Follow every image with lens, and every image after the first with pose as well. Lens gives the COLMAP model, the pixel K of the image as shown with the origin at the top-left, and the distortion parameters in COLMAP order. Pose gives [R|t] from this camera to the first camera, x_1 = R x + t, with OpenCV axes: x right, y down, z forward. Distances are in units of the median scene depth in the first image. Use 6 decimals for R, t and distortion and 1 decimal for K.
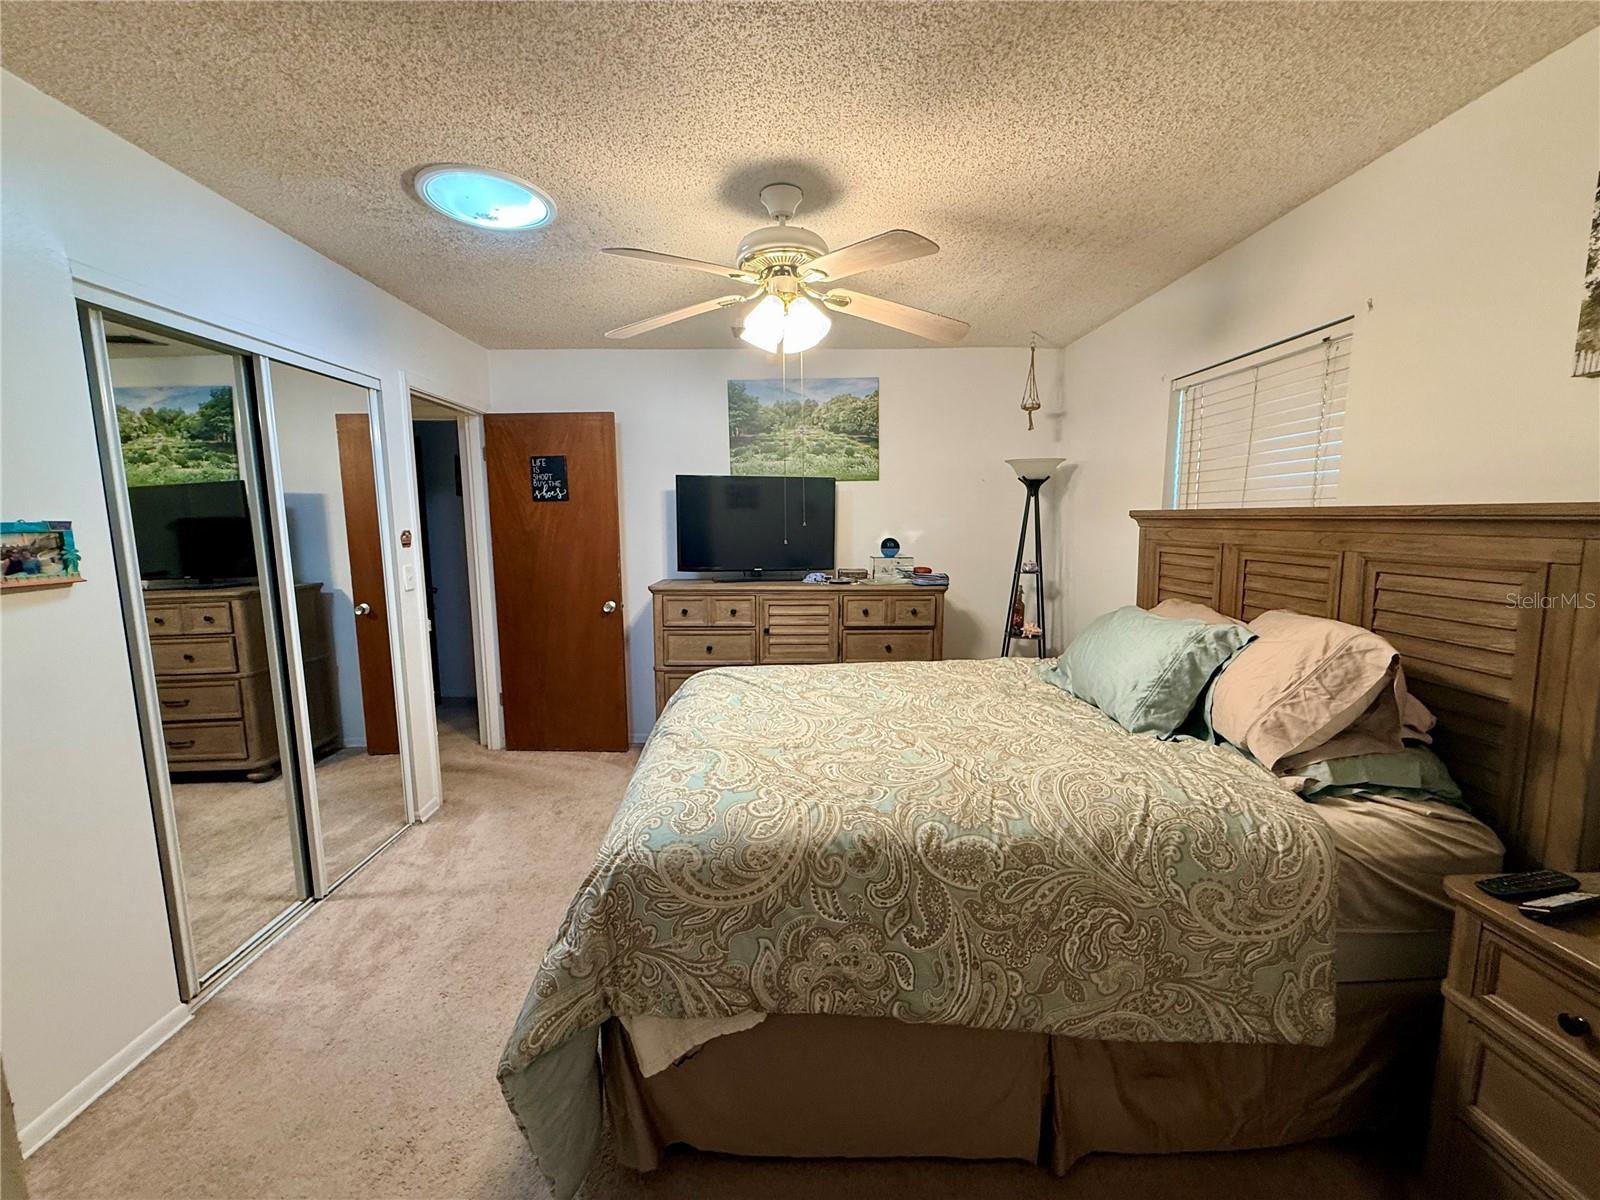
lens RADIAL K [[637.7, 0, 795.8], [0, 637.7, 602.5], [0, 0, 1]] dist [-0.001468, 0.000535]
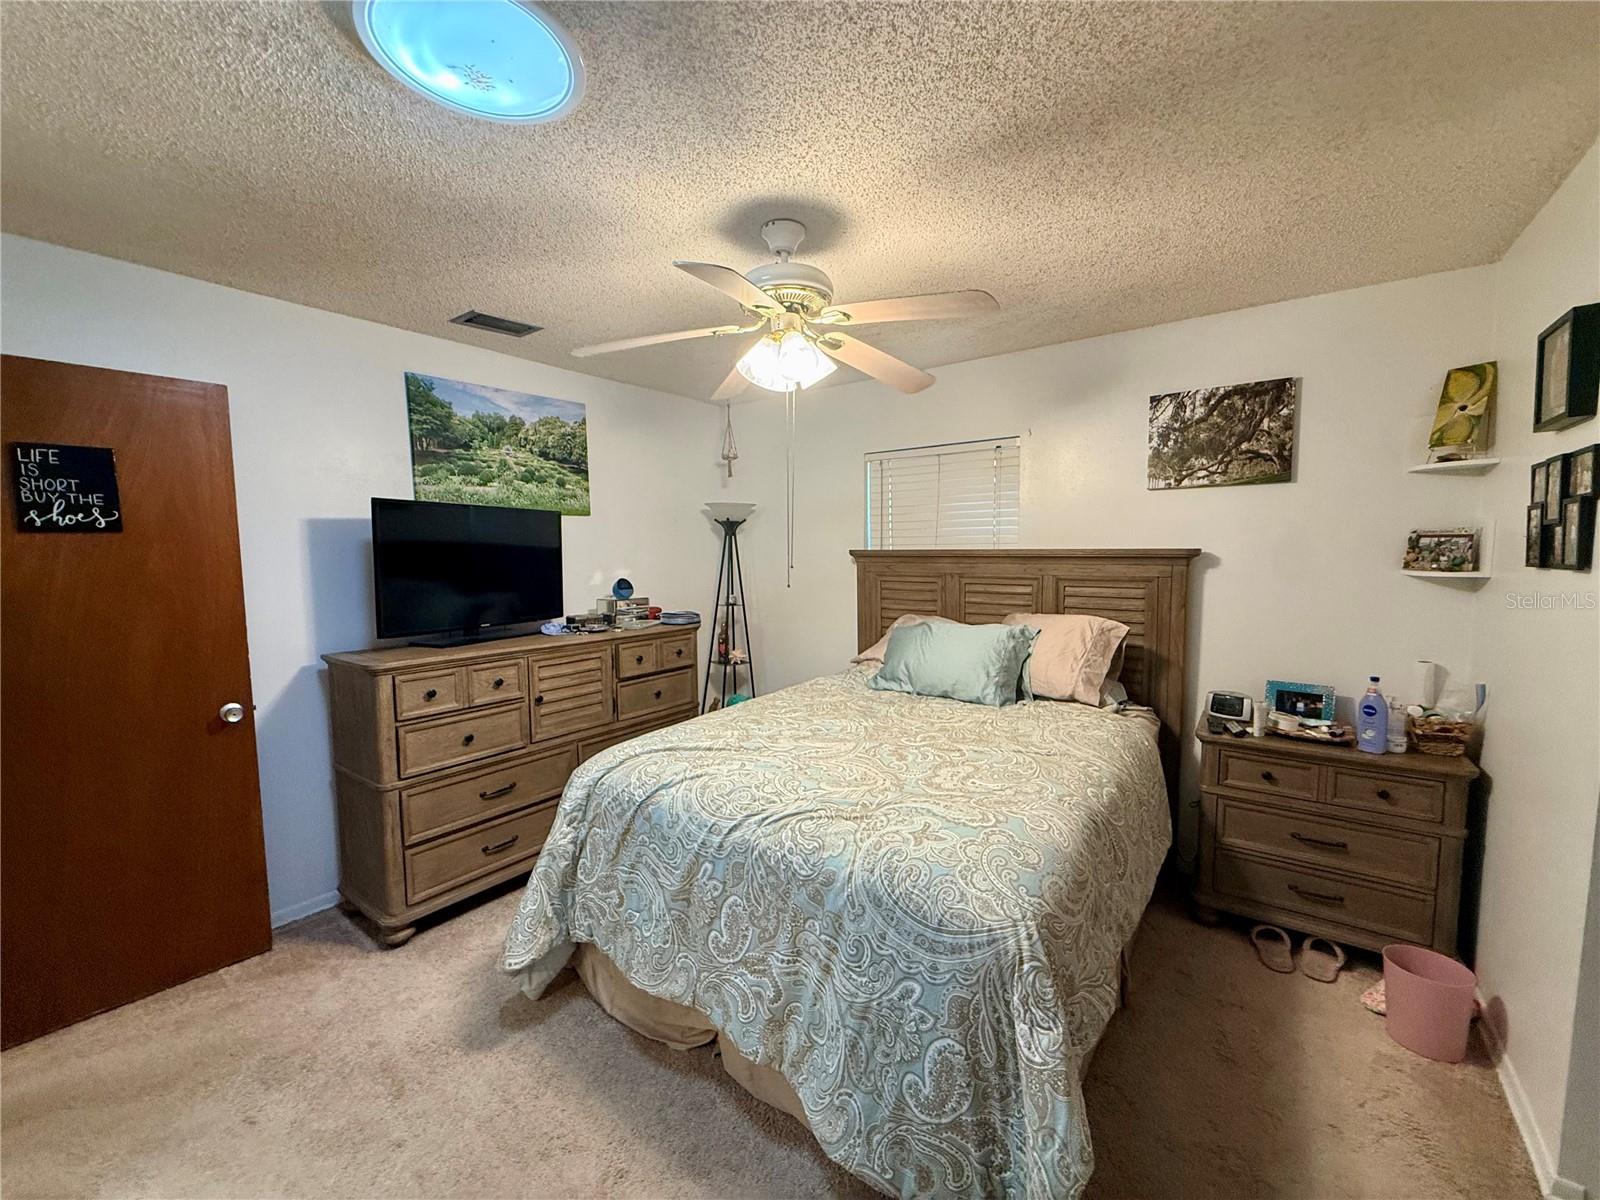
lens RADIAL K [[637.7, 0, 795.8], [0, 637.7, 602.5], [0, 0, 1]] dist [-0.001468, 0.000535]
pose [[0.618556, -0.067145, 0.782866, -0.459851], [0.108123, 0.994138, -0.000164, -0.041290], [-0.778266, 0.084747, 0.622190, 0.242683]]
